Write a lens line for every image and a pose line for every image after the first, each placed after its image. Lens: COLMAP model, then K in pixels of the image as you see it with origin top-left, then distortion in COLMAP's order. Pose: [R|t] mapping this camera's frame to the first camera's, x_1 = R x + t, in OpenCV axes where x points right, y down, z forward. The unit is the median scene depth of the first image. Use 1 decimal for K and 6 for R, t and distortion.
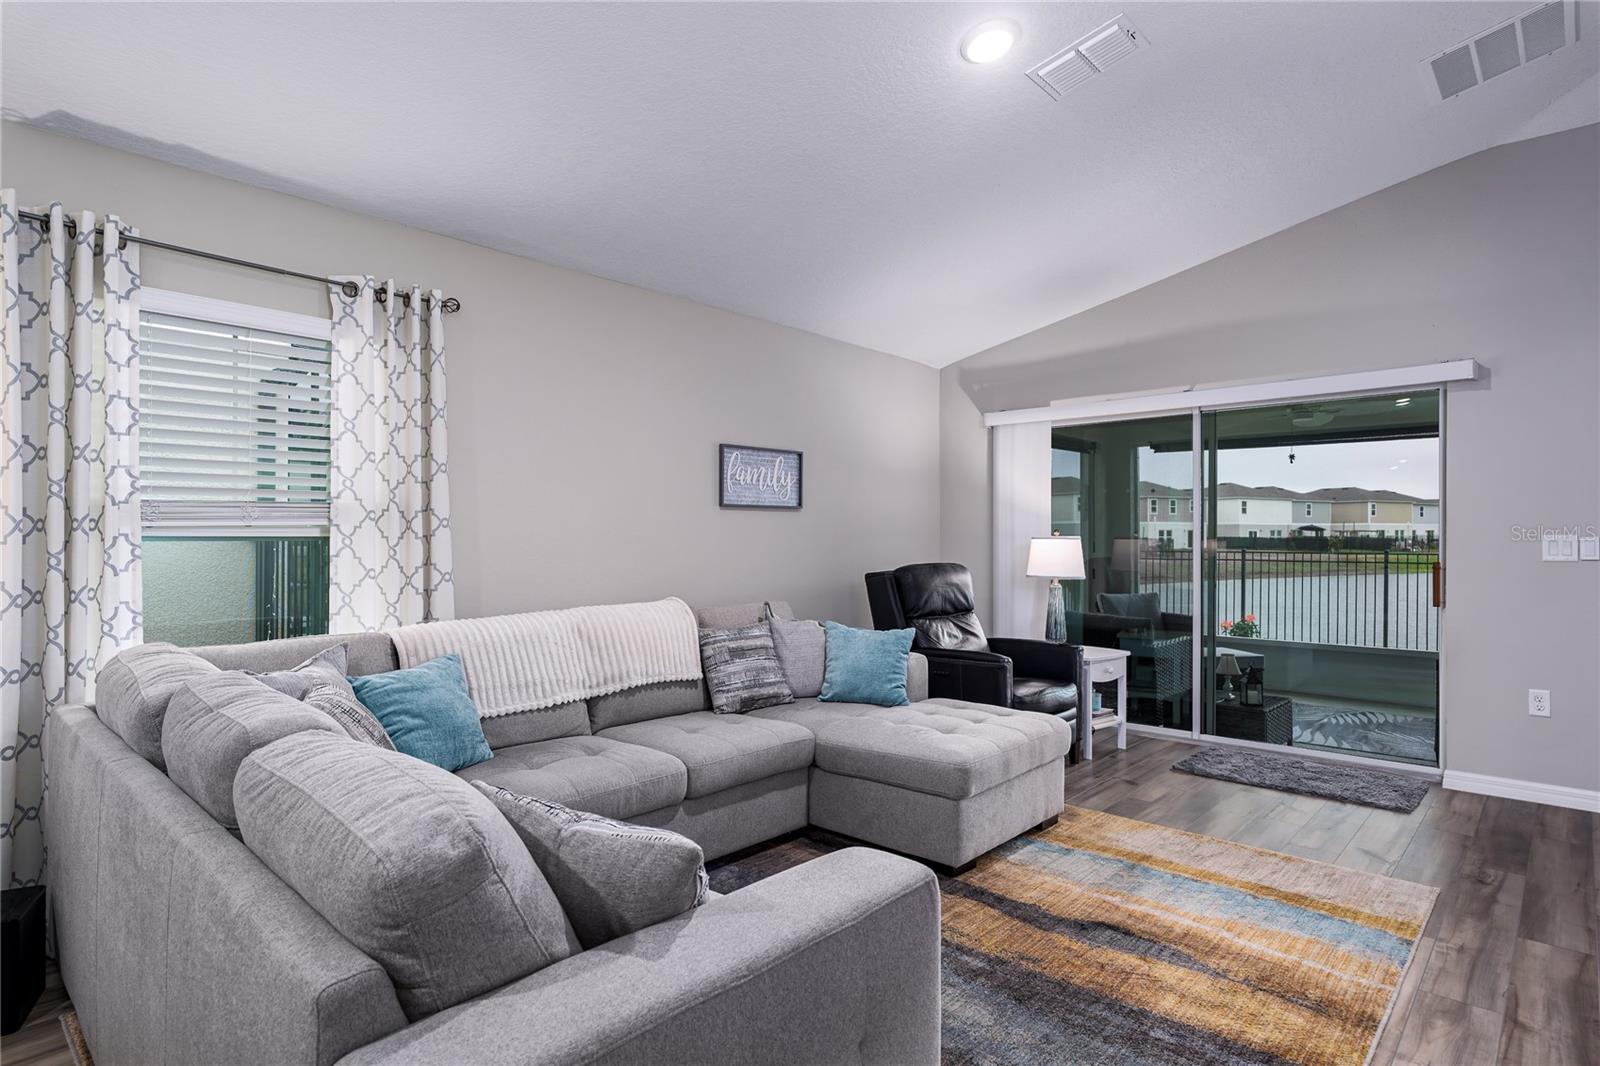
lens RADIAL K [[861.4, 0, 795.5], [0, 861.4, 533.0], [0, 0, 1]] dist [-0.009508, 0.001990]
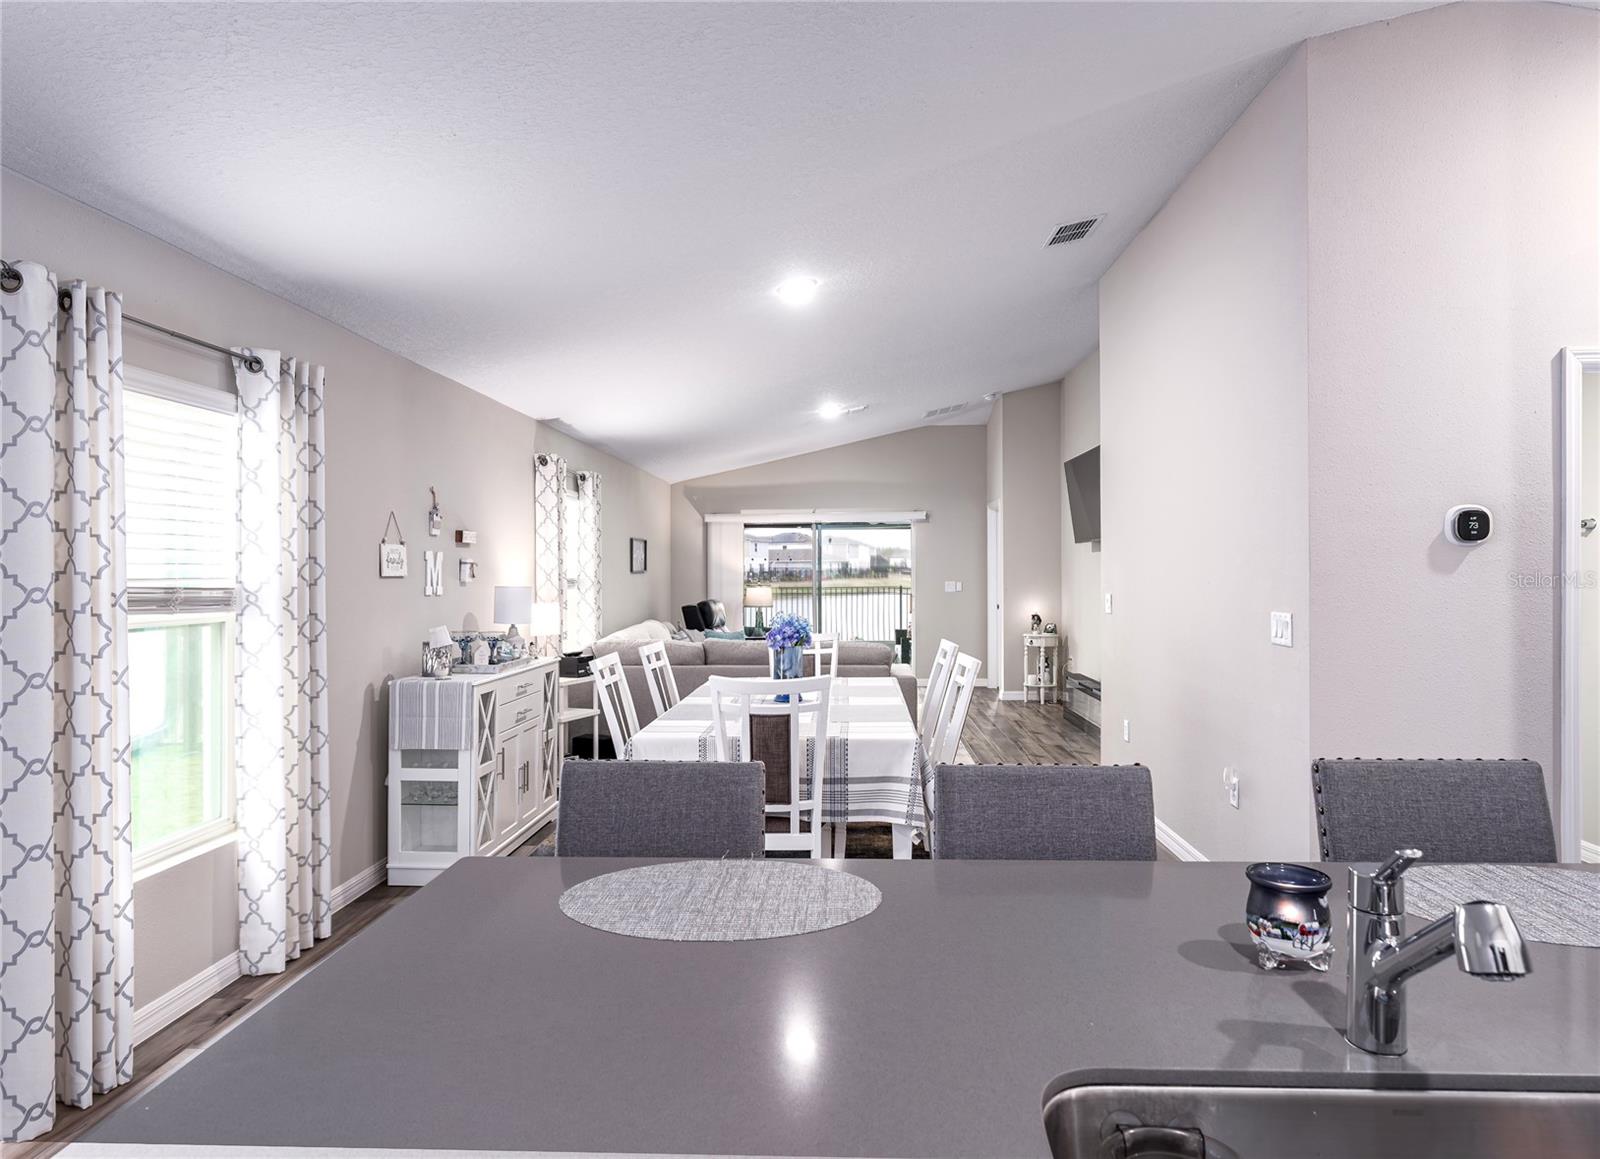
lens RADIAL K [[921.0, 0, 796.3], [0, 921.0, 581.6], [0, 0, 1]] dist [-0.002412, -0.000189]
pose [[0.782964, -0.015110, 0.621883, -1.817661], [0.006224, 0.999845, 0.016458, -0.073258], [-0.622035, -0.009016, 0.782937, -1.332552]]
